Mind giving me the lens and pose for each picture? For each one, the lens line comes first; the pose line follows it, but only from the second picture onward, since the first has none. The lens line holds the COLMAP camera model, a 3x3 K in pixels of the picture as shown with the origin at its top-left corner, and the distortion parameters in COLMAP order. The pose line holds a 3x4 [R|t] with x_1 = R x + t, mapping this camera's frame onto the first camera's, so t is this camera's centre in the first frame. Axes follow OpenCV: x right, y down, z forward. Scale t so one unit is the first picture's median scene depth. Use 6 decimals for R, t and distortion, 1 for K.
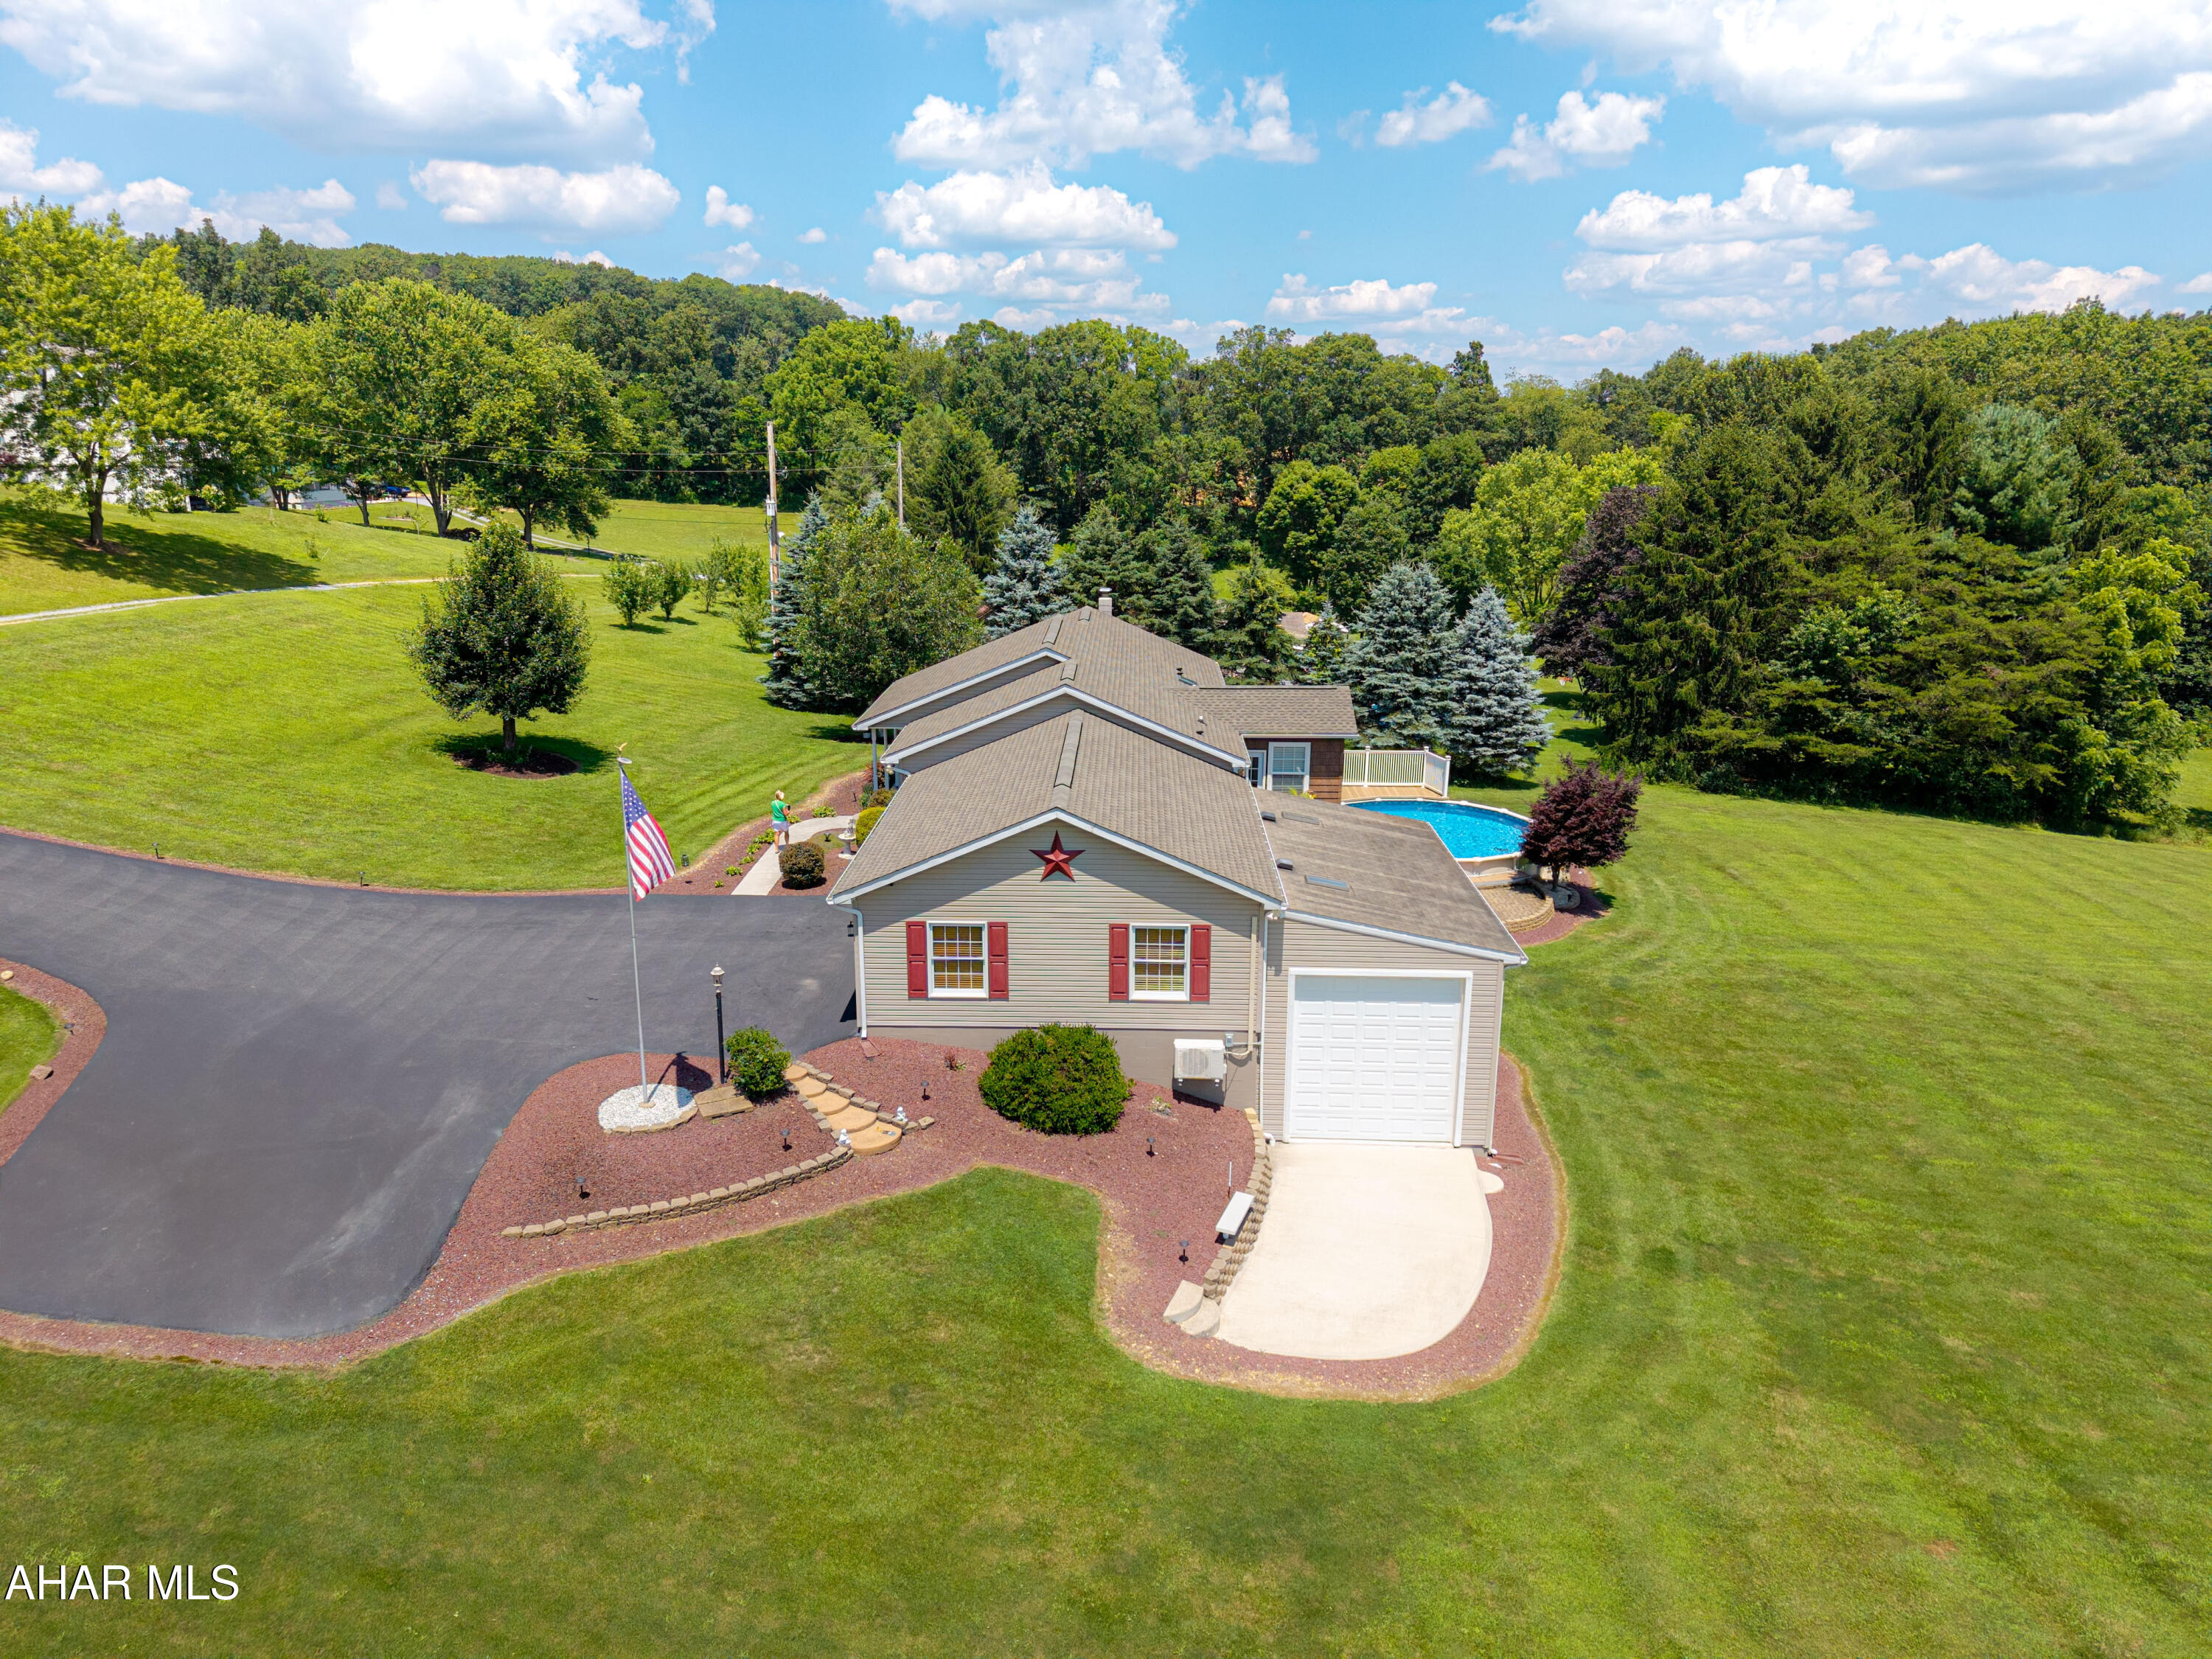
lens RADIAL K [[1486.7, 0, 1099.7], [0, 1486.7, 834.7], [0, 0, 1]] dist [0.024971, -0.025153]
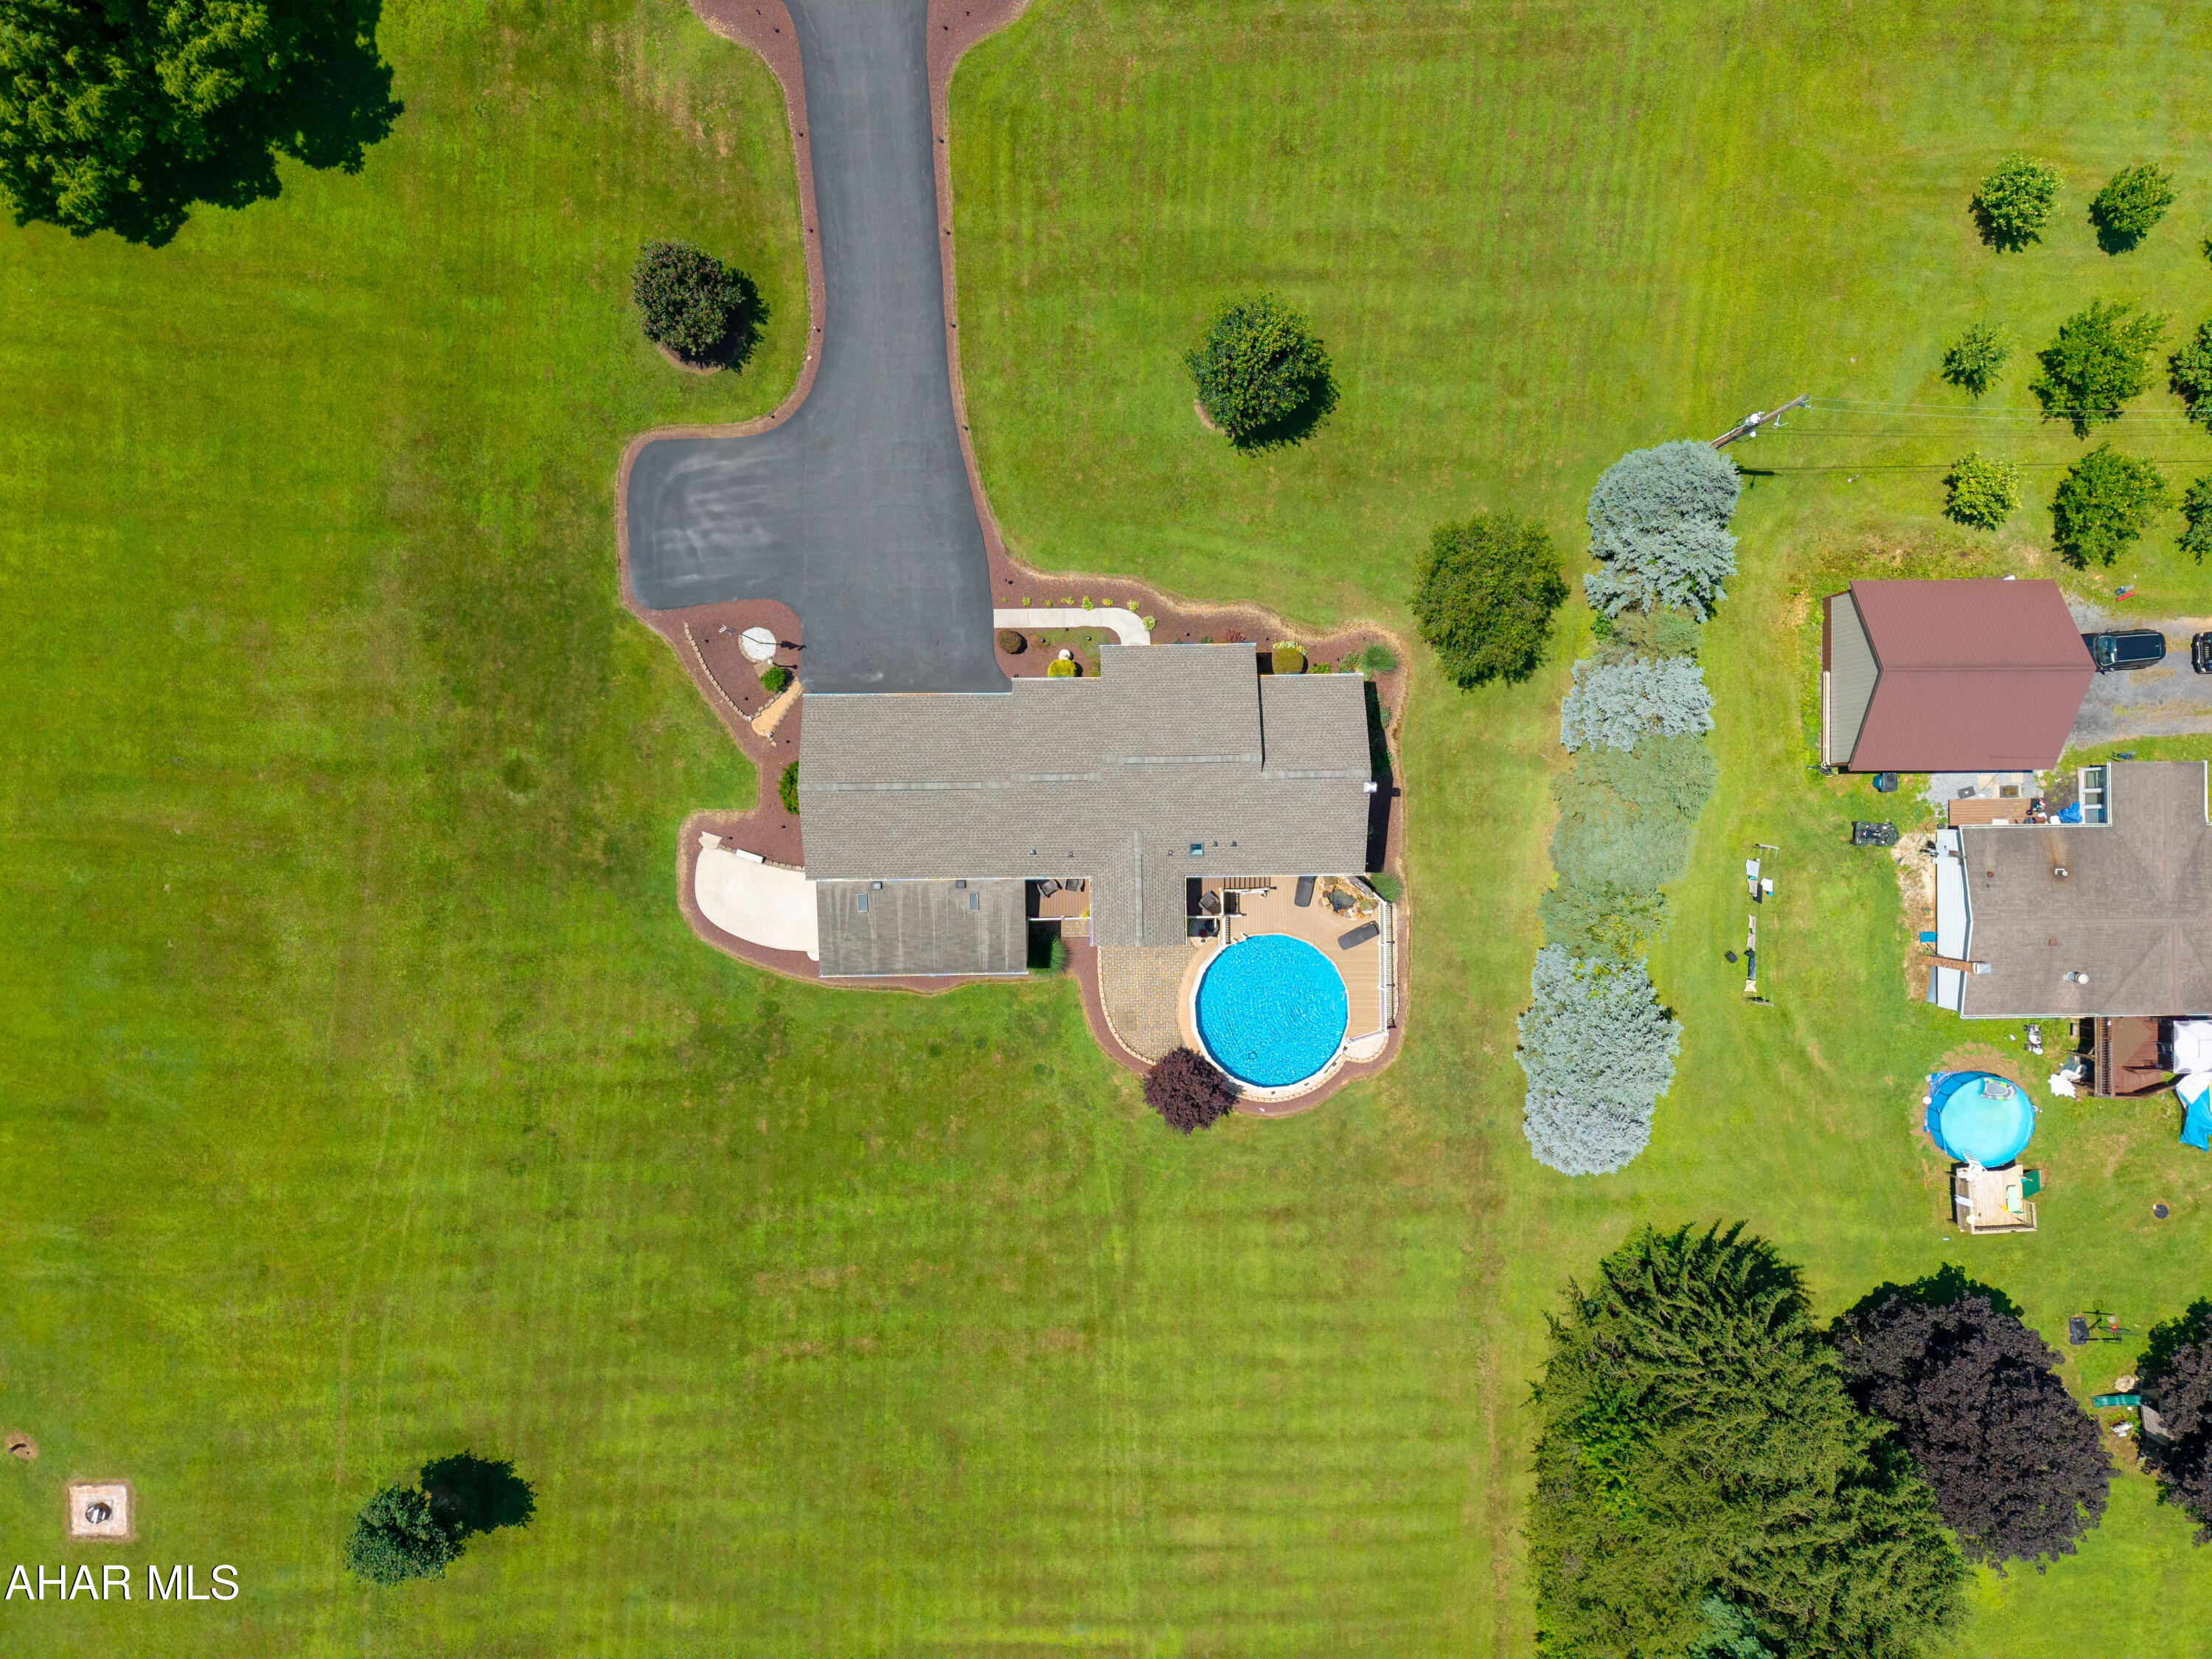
lens RADIAL K [[1486.7, 0, 1092.4], [0, 1486.7, 843.4], [0, 0, 1]] dist [0.024971, -0.025153]
pose [[0.038187, 0.999242, 0.007538, 0.028840], [-0.269555, 0.003037, 0.962980, -1.108263], [0.962227, -0.038805, 0.269467, 0.354480]]
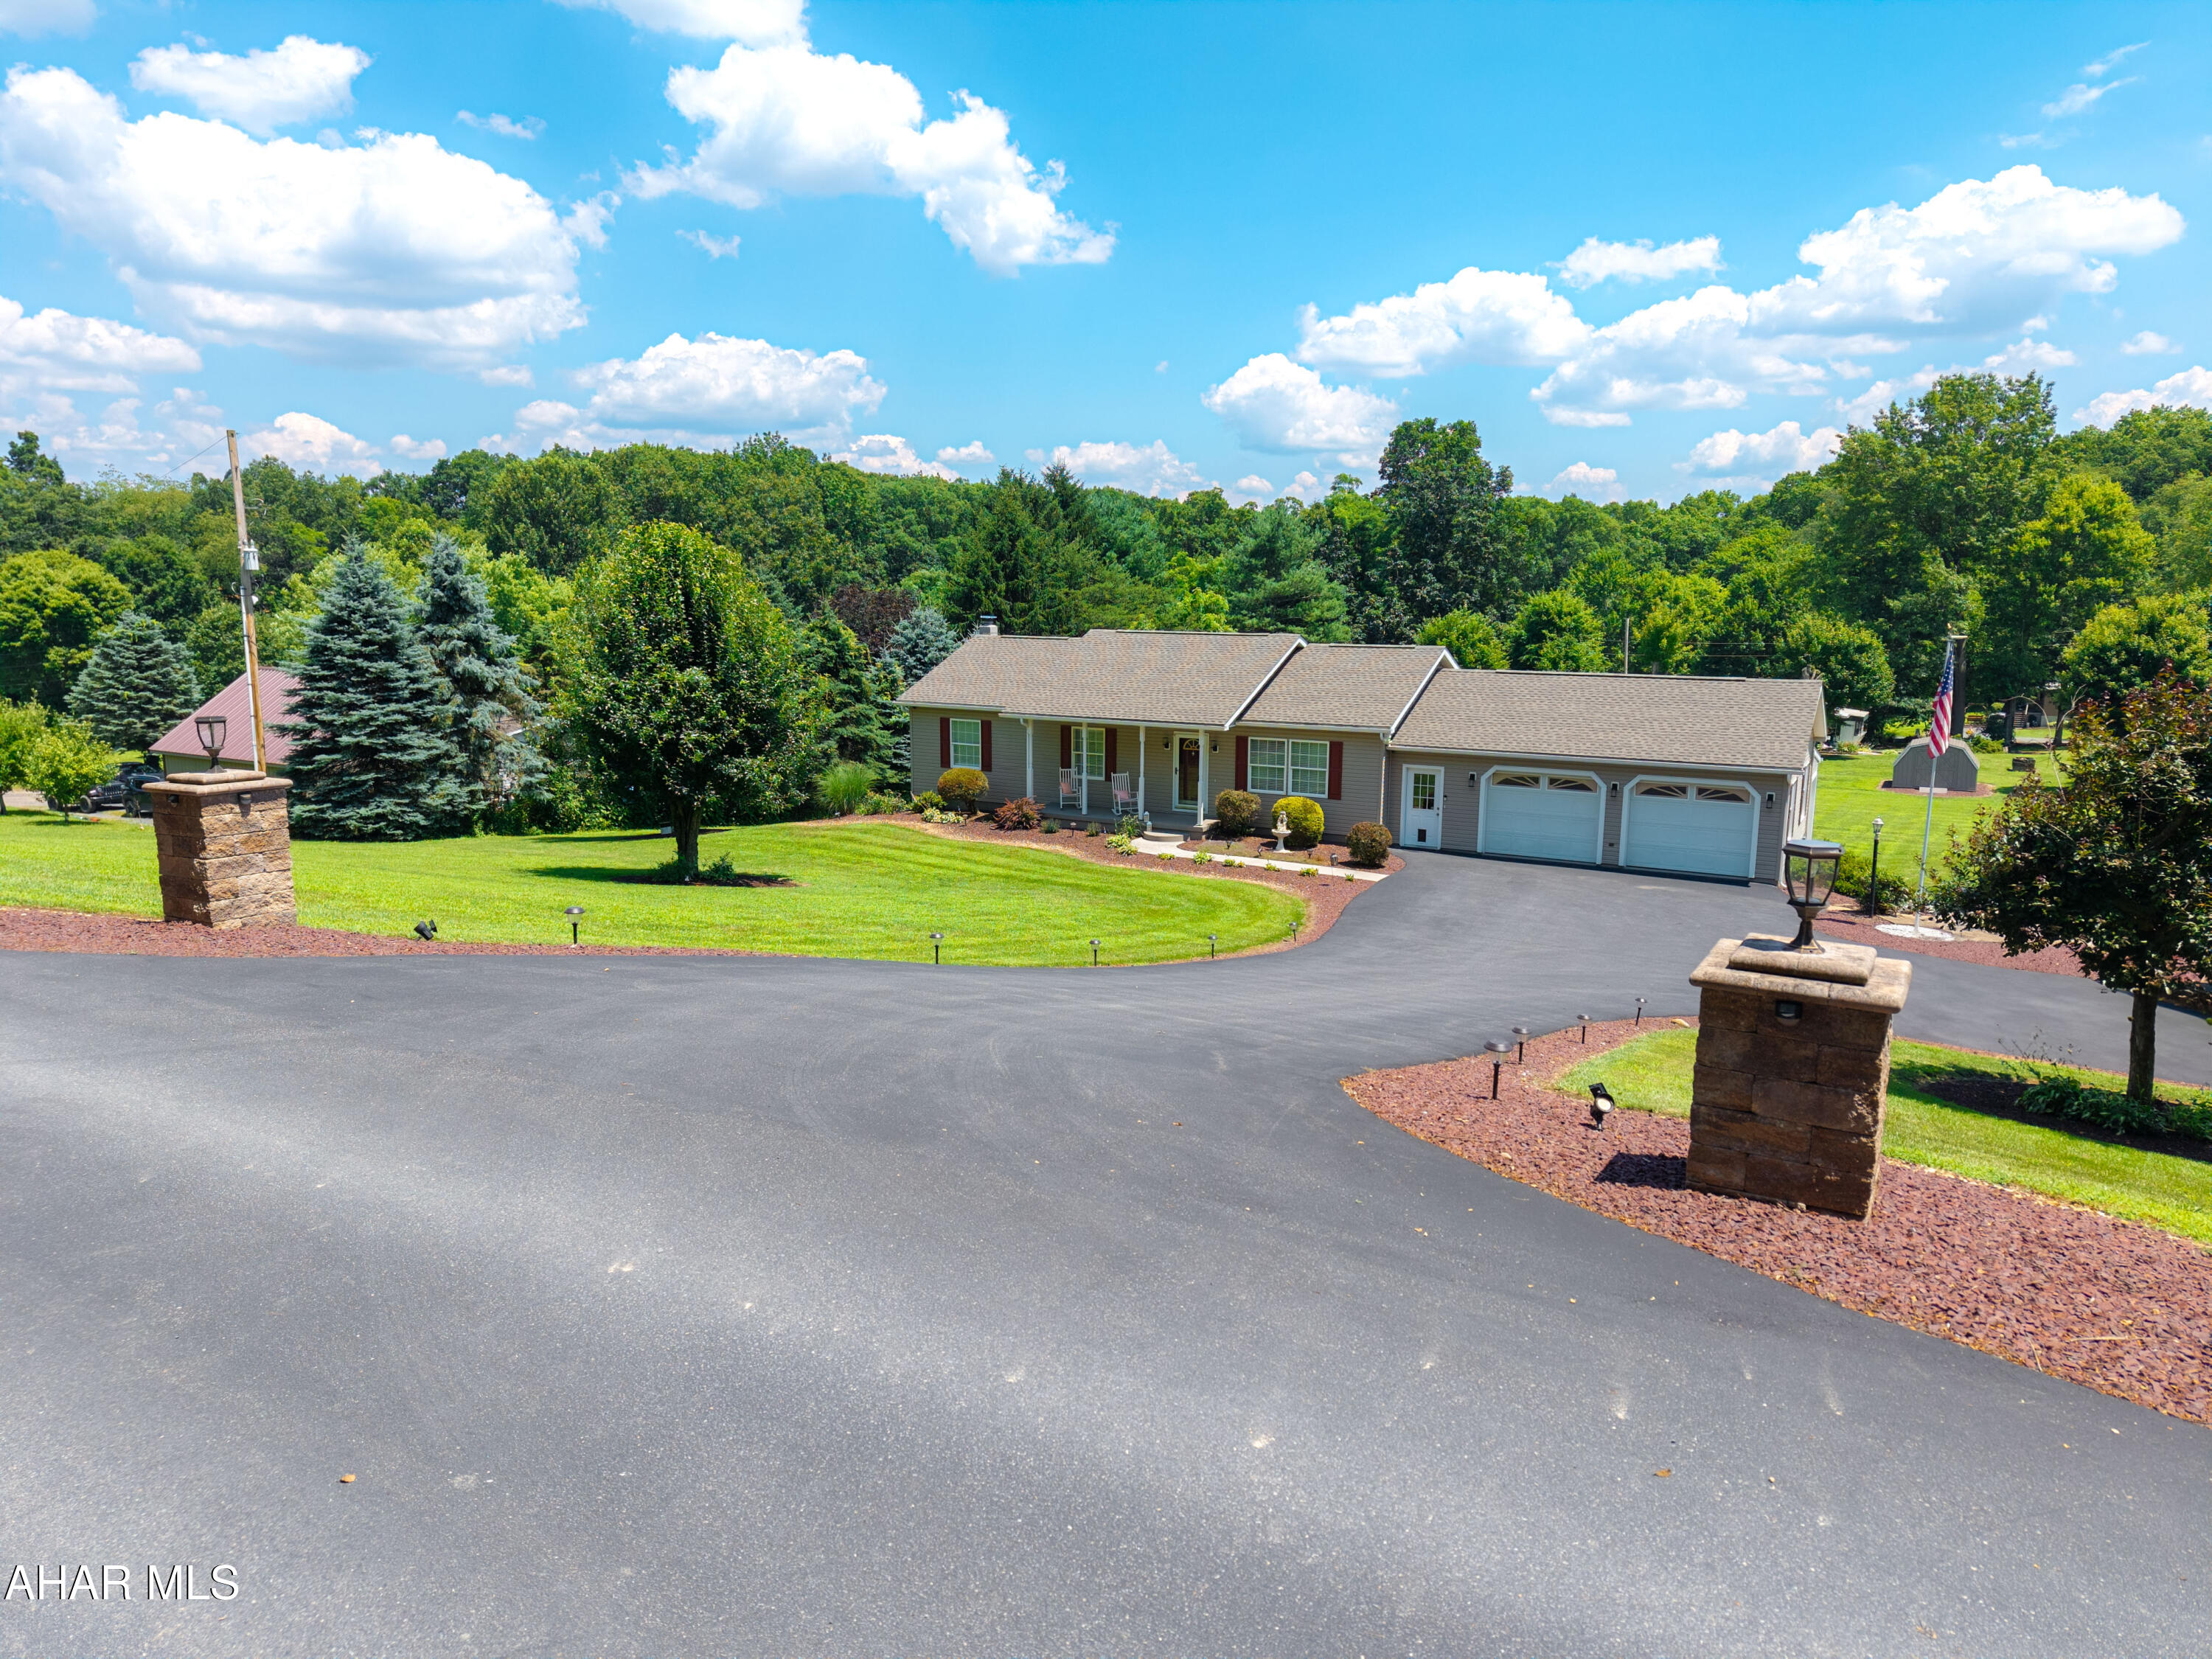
lens RADIAL K [[1486.7, 0, 1098.3], [0, 1486.7, 831.7], [0, 0, 1]] dist [0.024971, -0.025153]
pose [[0.458932, -0.154128, 0.875000, -0.704049], [0.236200, 0.970564, 0.047076, -0.047201], [-0.856499, 0.185070, 0.481828, 0.415988]]
